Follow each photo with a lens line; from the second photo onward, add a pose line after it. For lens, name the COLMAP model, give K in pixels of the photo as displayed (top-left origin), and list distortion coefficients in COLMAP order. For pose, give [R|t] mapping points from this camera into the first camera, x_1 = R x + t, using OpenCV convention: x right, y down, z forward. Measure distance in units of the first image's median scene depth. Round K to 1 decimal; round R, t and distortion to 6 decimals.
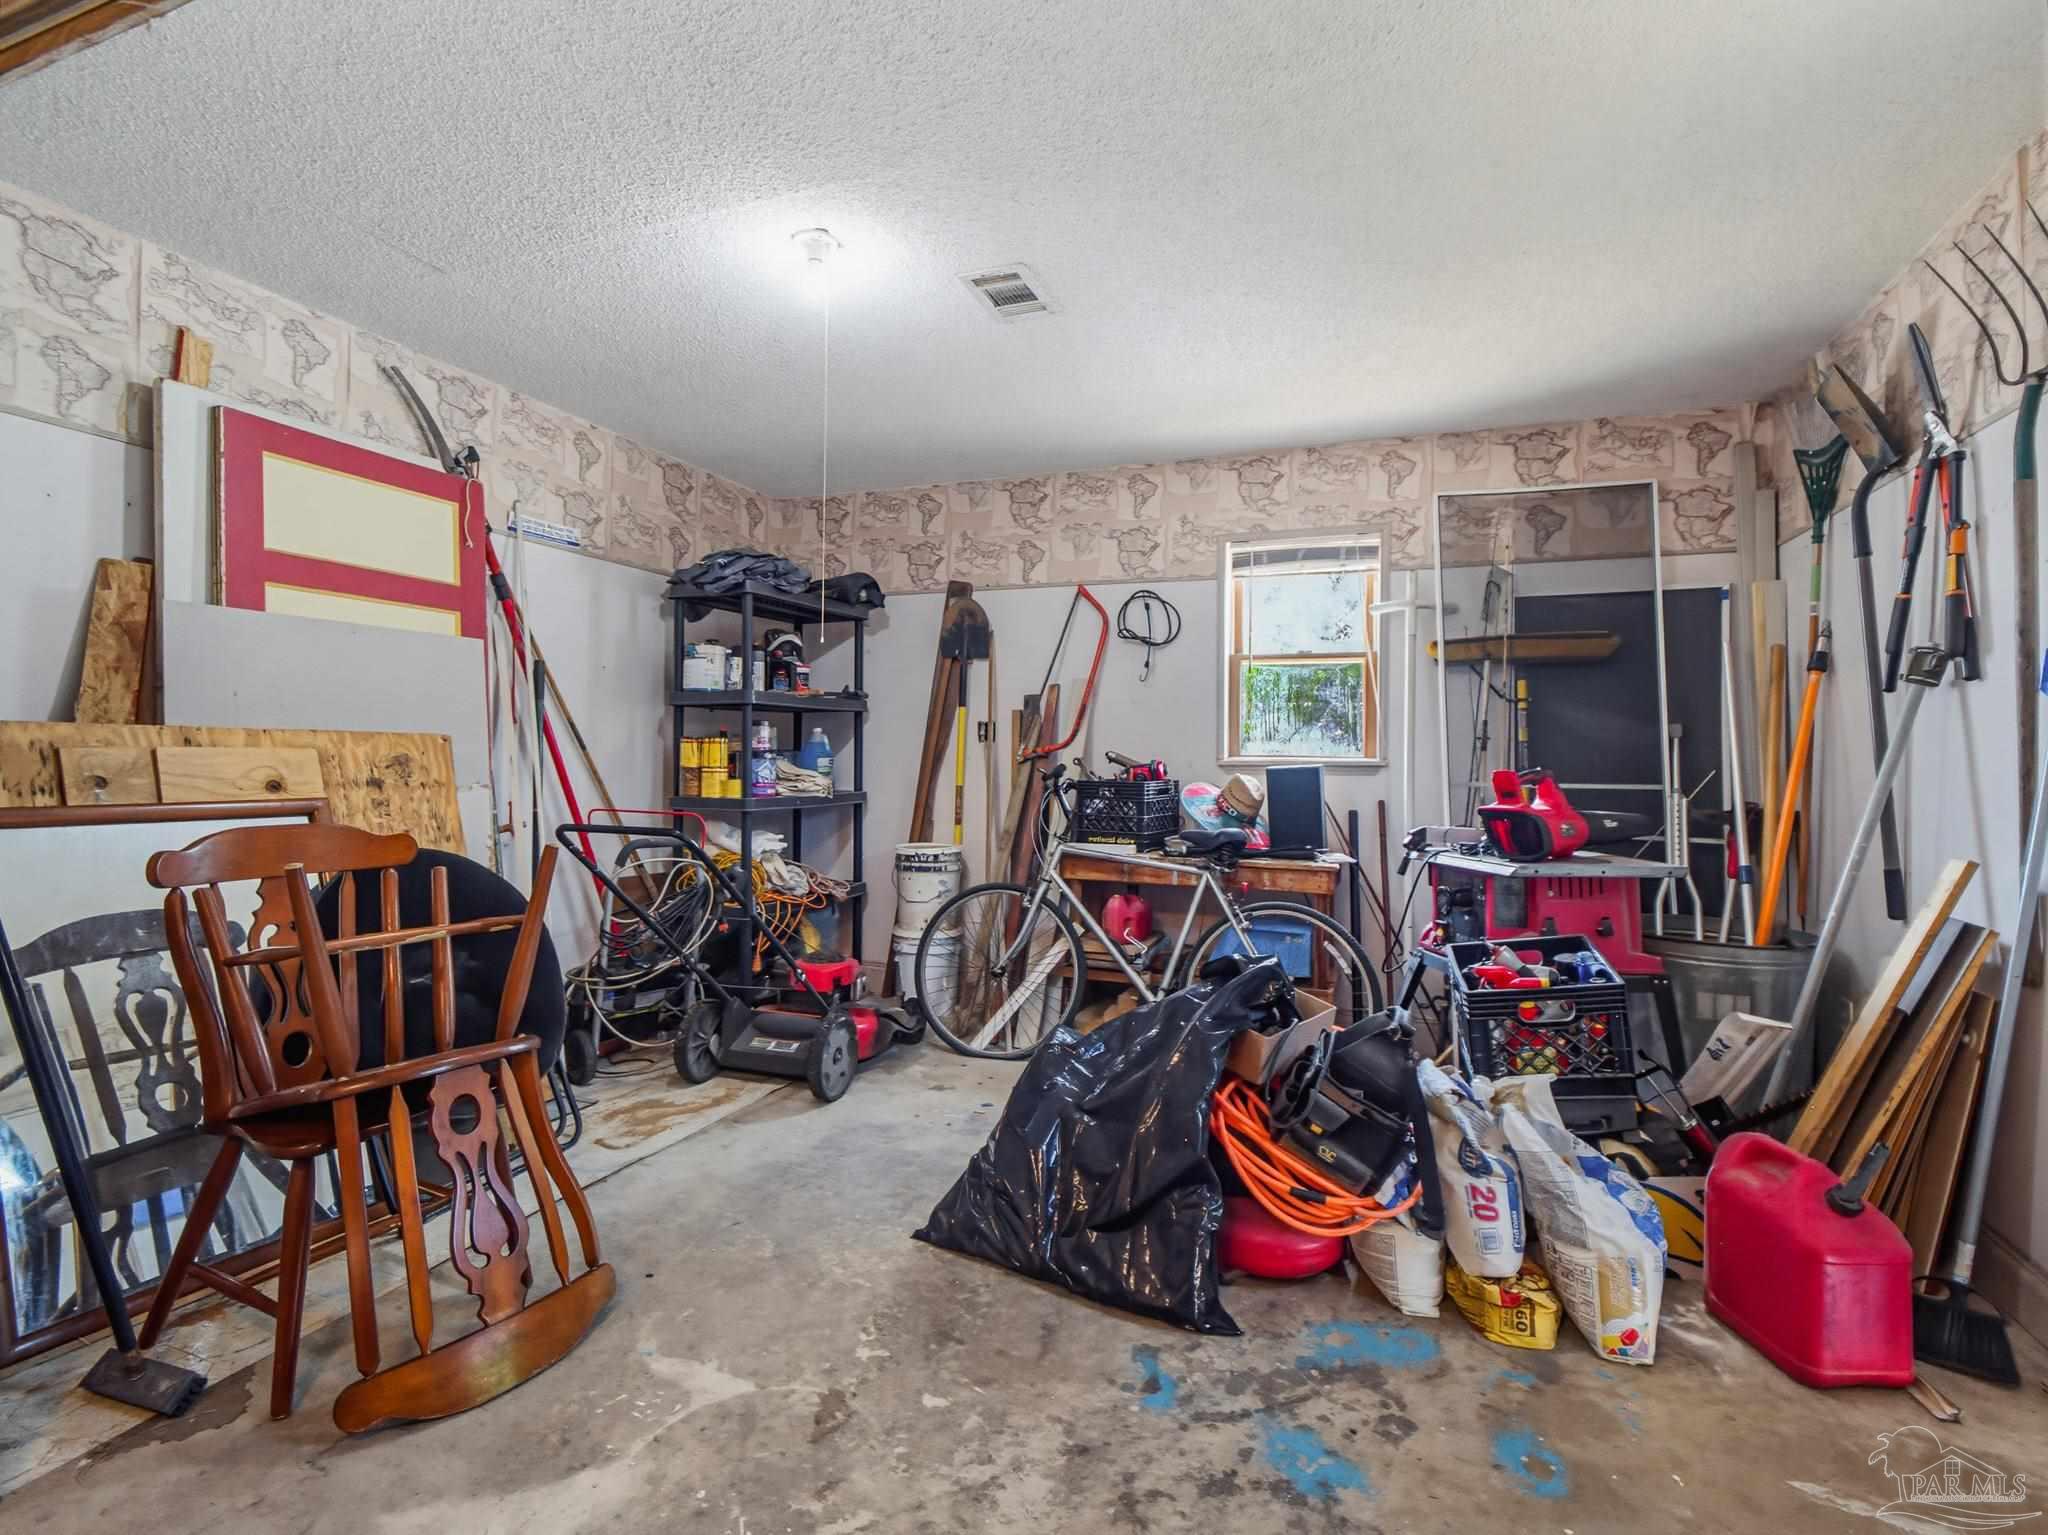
lens RADIAL K [[976.9, 0, 1024.2], [0, 976.9, 736.7], [0, 0, 1]] dist [0.002276, -0.000079]
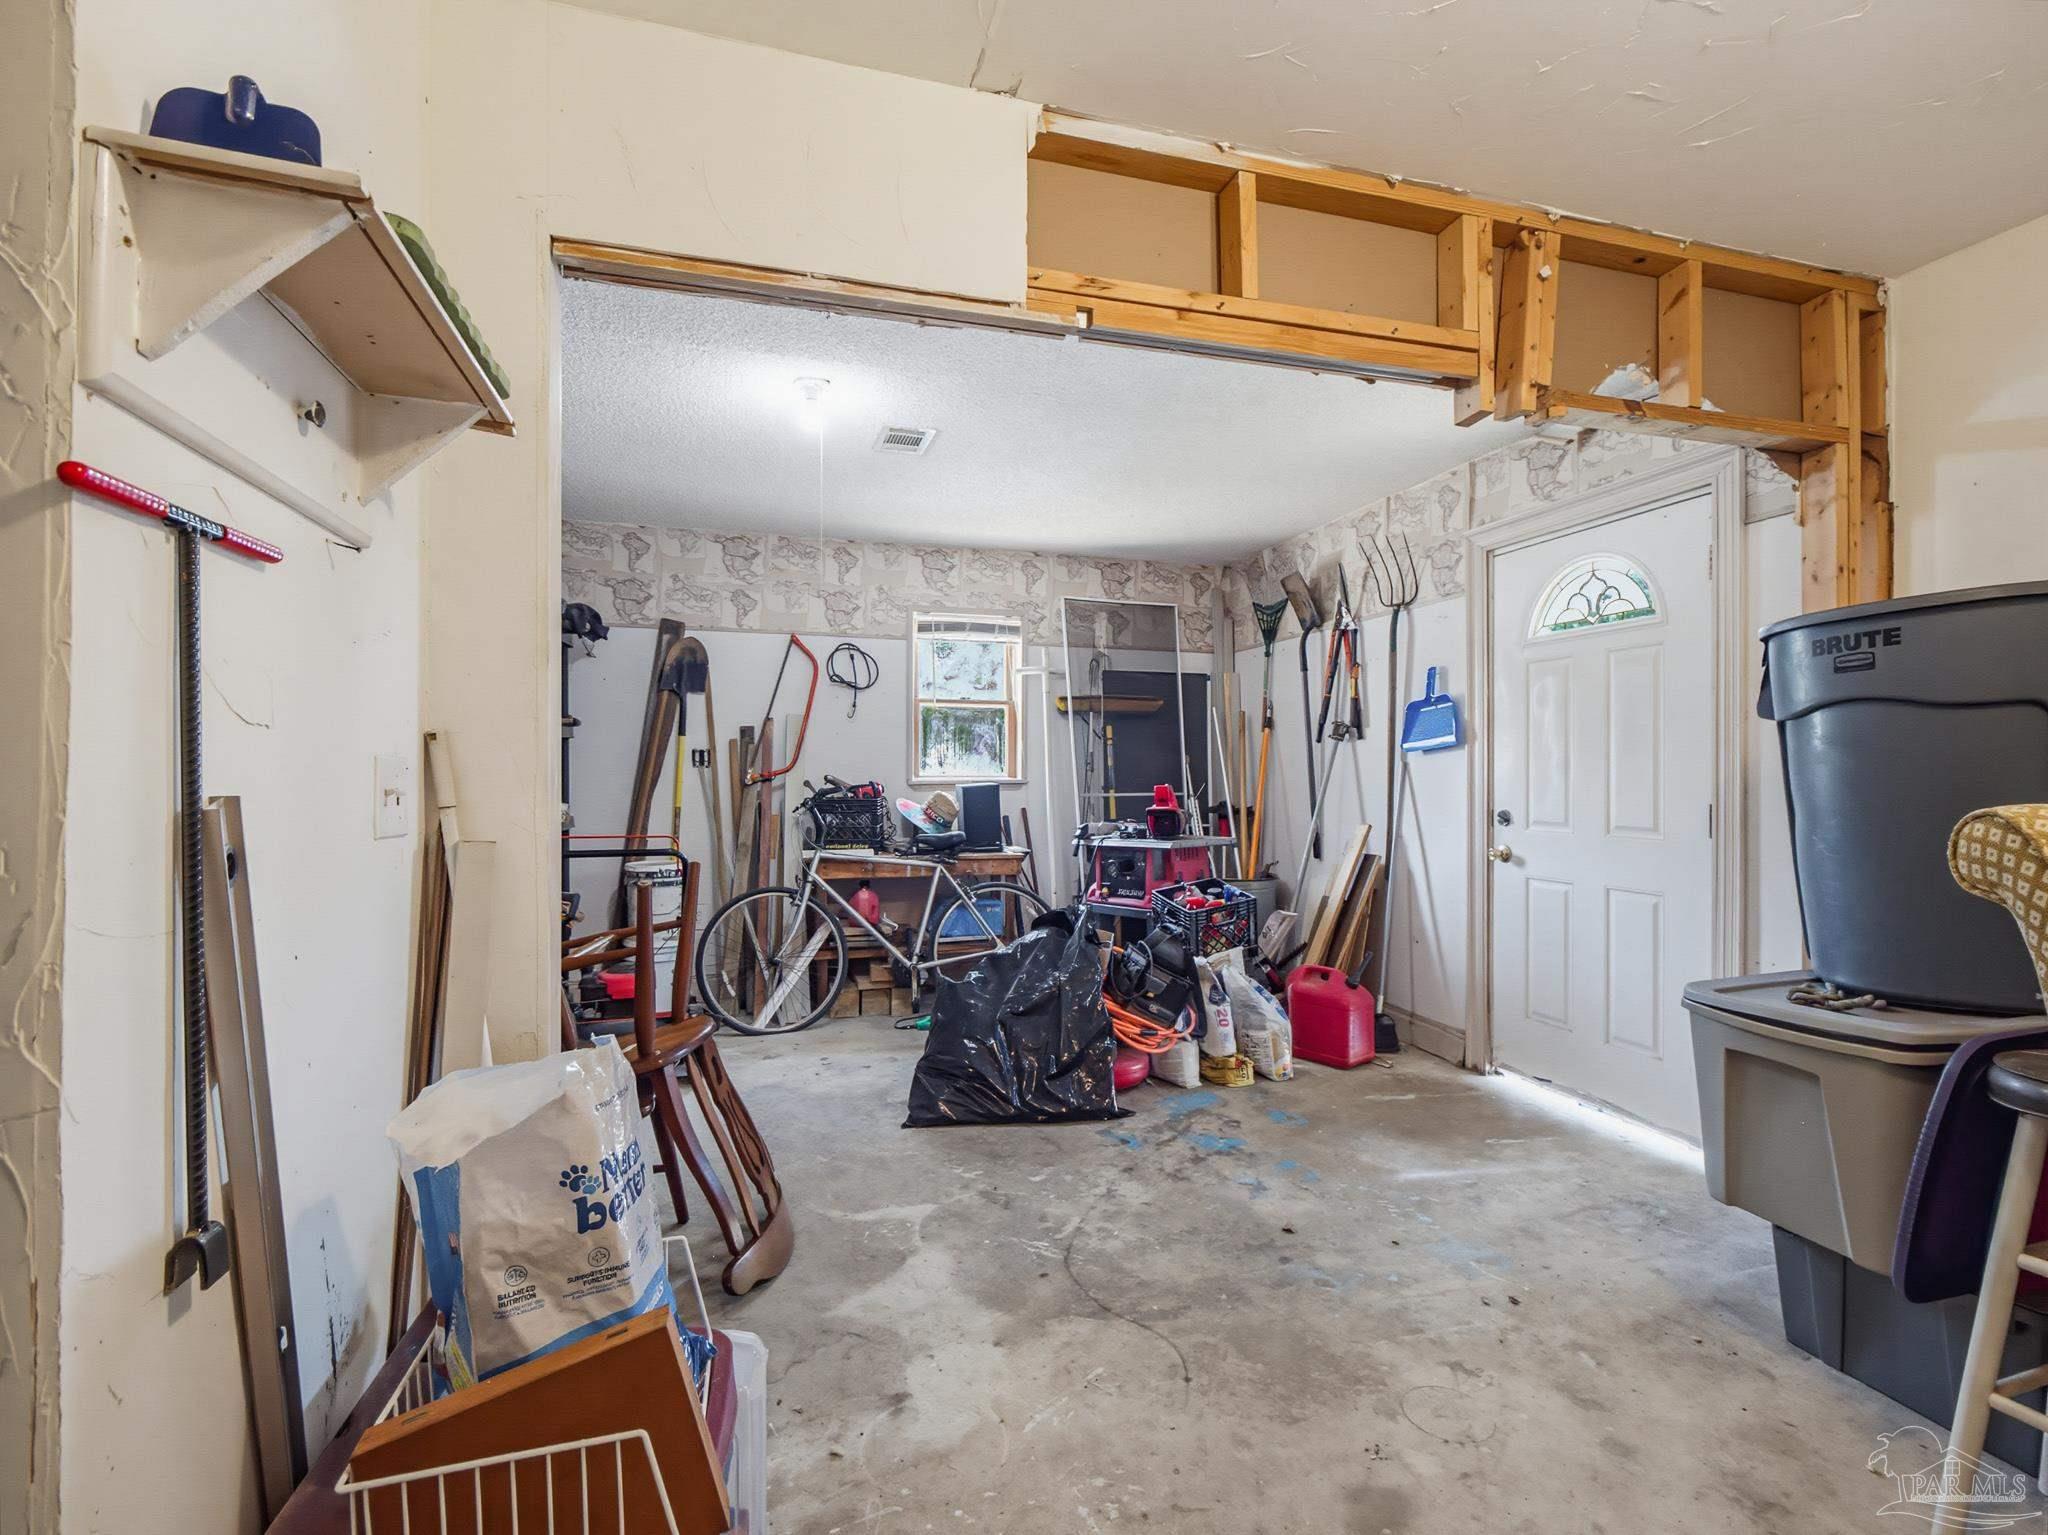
lens RADIAL K [[983.0, 0, 1024.0], [0, 983.0, 767.5], [0, 0, 1]] dist [-0.008346, -0.000146]
pose [[0.789996, -0.008386, 0.613055, -0.534429], [-0.004154, 0.999810, 0.019030, -0.020673], [-0.613098, -0.017580, 0.789811, -0.133528]]
